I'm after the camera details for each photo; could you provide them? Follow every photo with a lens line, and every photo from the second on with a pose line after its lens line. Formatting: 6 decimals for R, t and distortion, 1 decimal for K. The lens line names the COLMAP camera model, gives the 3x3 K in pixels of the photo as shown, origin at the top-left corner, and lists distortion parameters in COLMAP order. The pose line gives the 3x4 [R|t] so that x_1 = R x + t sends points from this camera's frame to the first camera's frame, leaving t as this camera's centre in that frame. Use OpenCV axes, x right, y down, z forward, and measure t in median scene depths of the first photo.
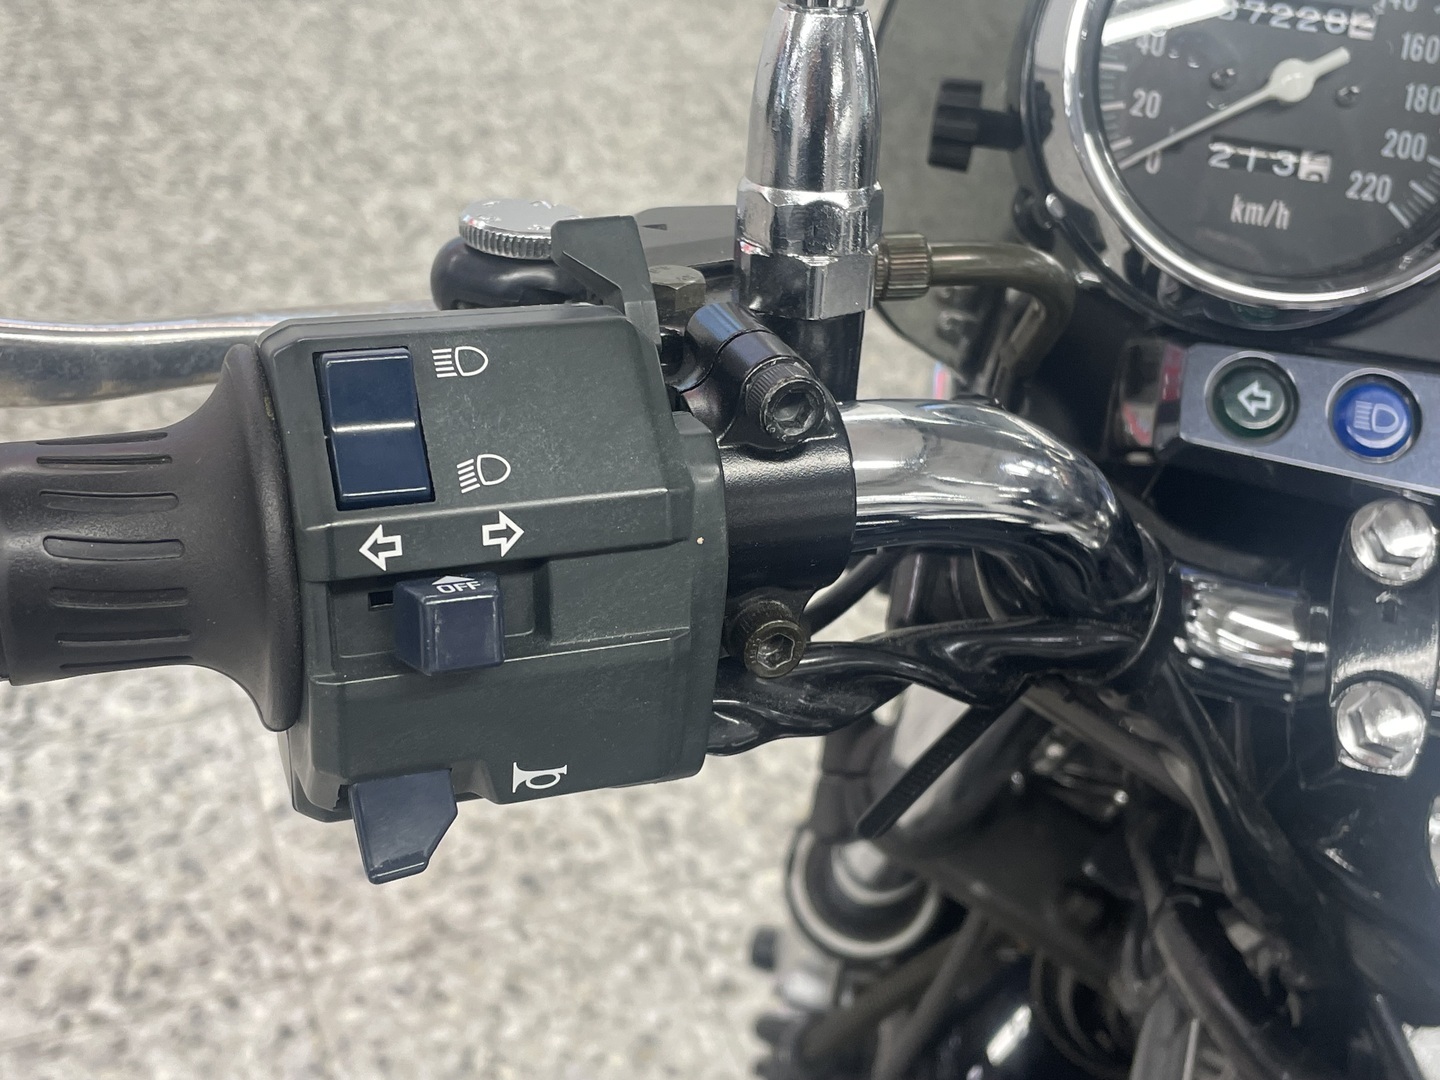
lens RADIAL K [[1711.1, 0, 715.0], [0, 1711.1, 539.9], [0, 0, 1]] dist [0.034810, 0.000000]
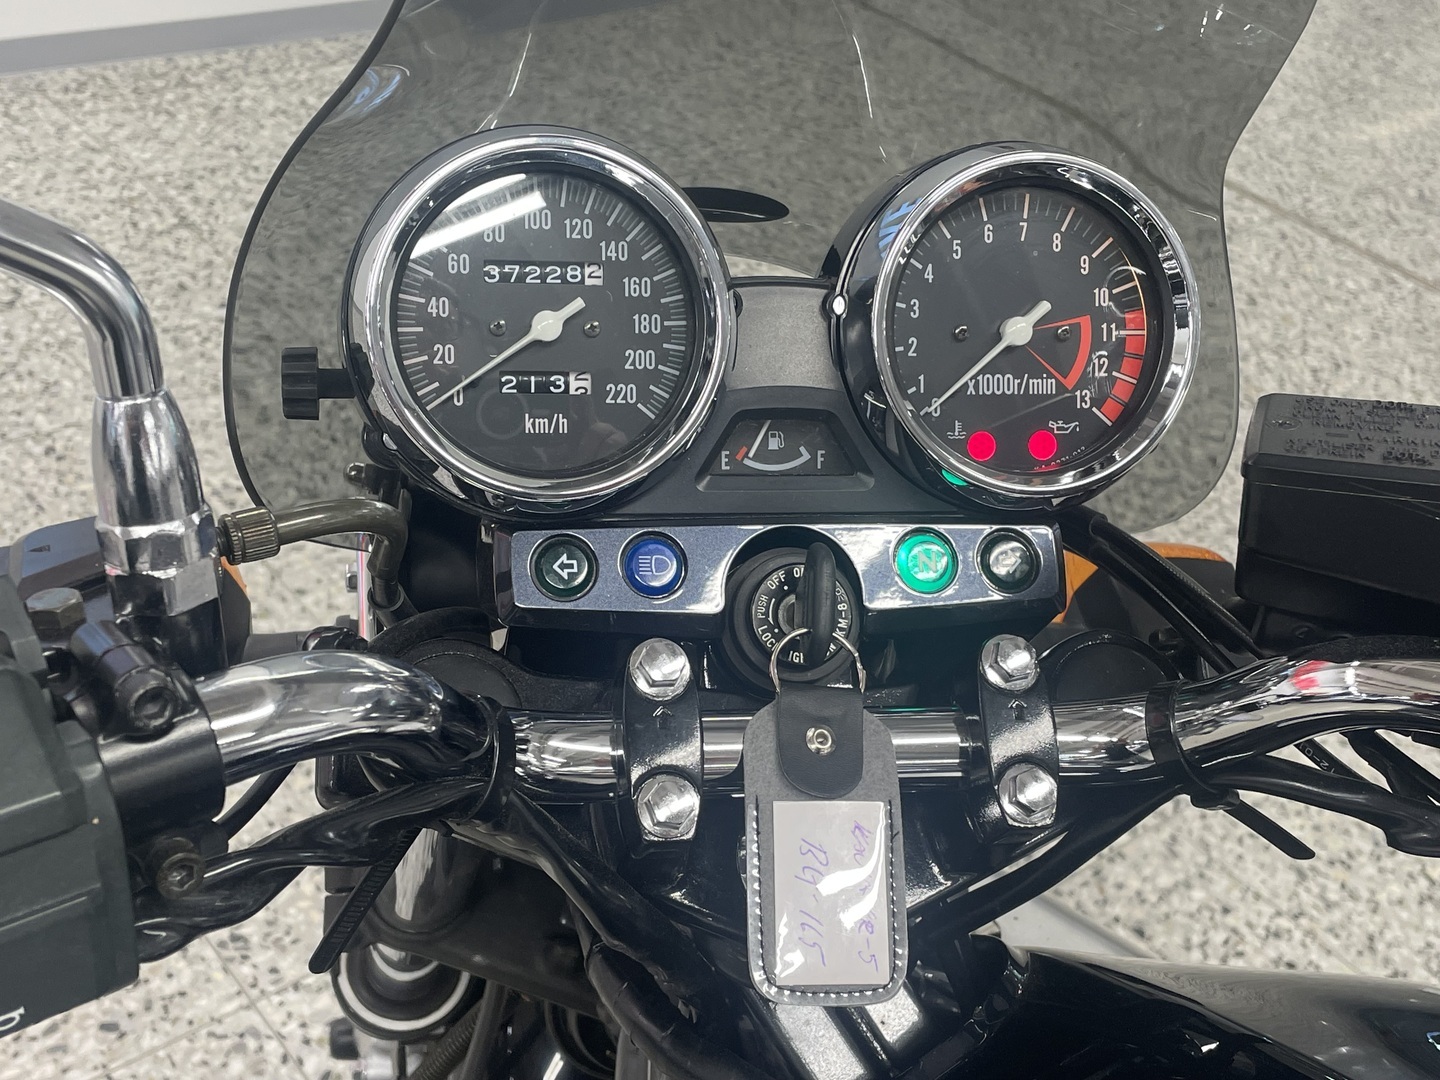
lens RADIAL K [[1711.1, 0, 760.5], [0, 1711.1, 551.5], [0, 0, 1]] dist [0.034810, 0.000000]
pose [[0.946813, -0.179985, 0.266740, 0.108676], [0.181141, 0.983244, 0.020478, -0.093898], [-0.265956, 0.028929, 0.963551, -0.306559]]
